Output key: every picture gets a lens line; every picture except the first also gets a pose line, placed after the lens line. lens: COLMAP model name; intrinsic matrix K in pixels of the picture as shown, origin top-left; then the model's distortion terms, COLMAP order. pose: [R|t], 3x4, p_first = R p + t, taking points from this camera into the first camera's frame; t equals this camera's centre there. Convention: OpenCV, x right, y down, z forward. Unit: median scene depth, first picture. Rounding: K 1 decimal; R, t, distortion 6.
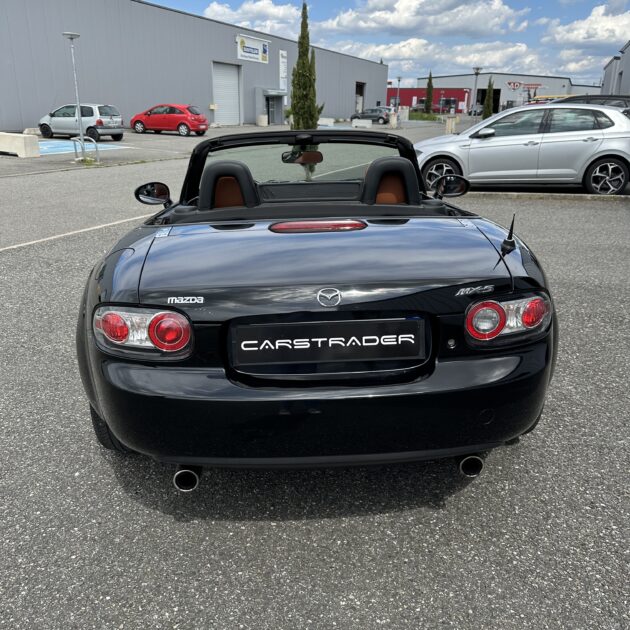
lens RADIAL K [[579.6, 0, 315.0], [0, 579.6, 315.0], [0, 0, 1]] dist [0.095586, -0.126457]
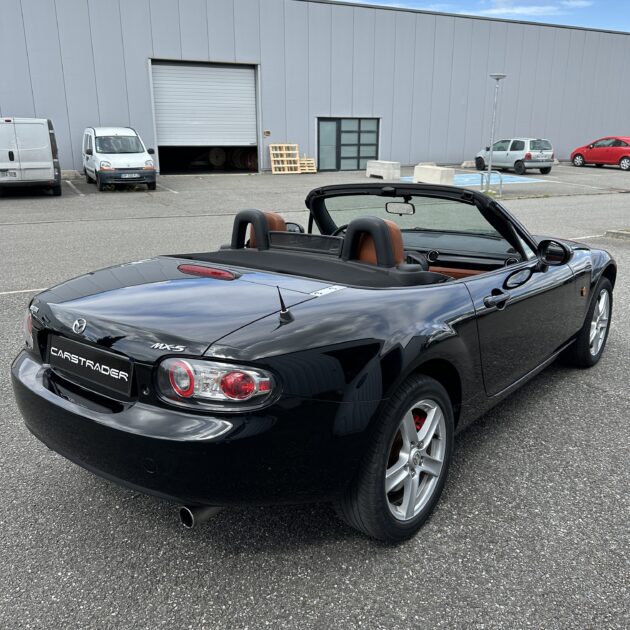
lens RADIAL K [[588.0, 0, 315.0], [0, 588.0, 315.0], [0, 0, 1]] dist [0.082105, -0.137802]
pose [[0.735431, 0.188318, -0.650905, 0.065954], [-0.220601, 0.974813, 0.032781, -0.011182], [0.640684, 0.119482, 0.758451, 0.019259]]
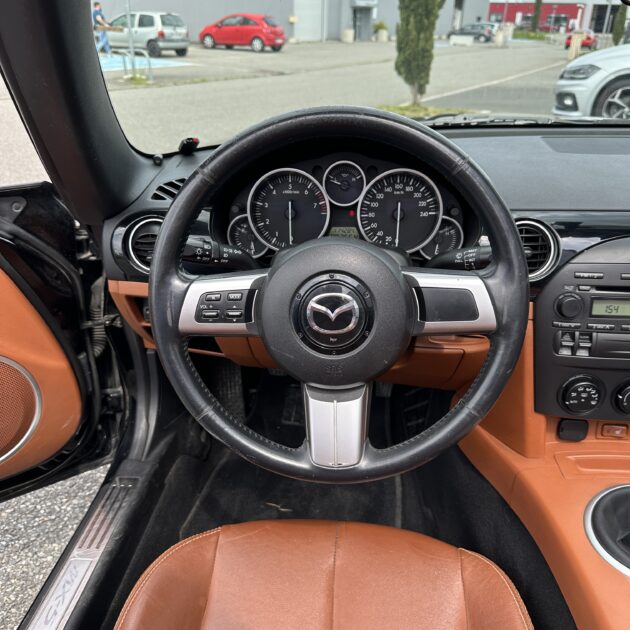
lens RADIAL K [[588.0, 0, 315.0], [0, 588.0, 315.0], [0, 0, 1]] dist [0.082105, -0.137802]
pose [[0.991262, 0.061797, -0.116537, -0.013217], [-0.048421, 0.992265, 0.114307, -0.024515], [0.122700, -0.107665, 0.986587, 0.102320]]
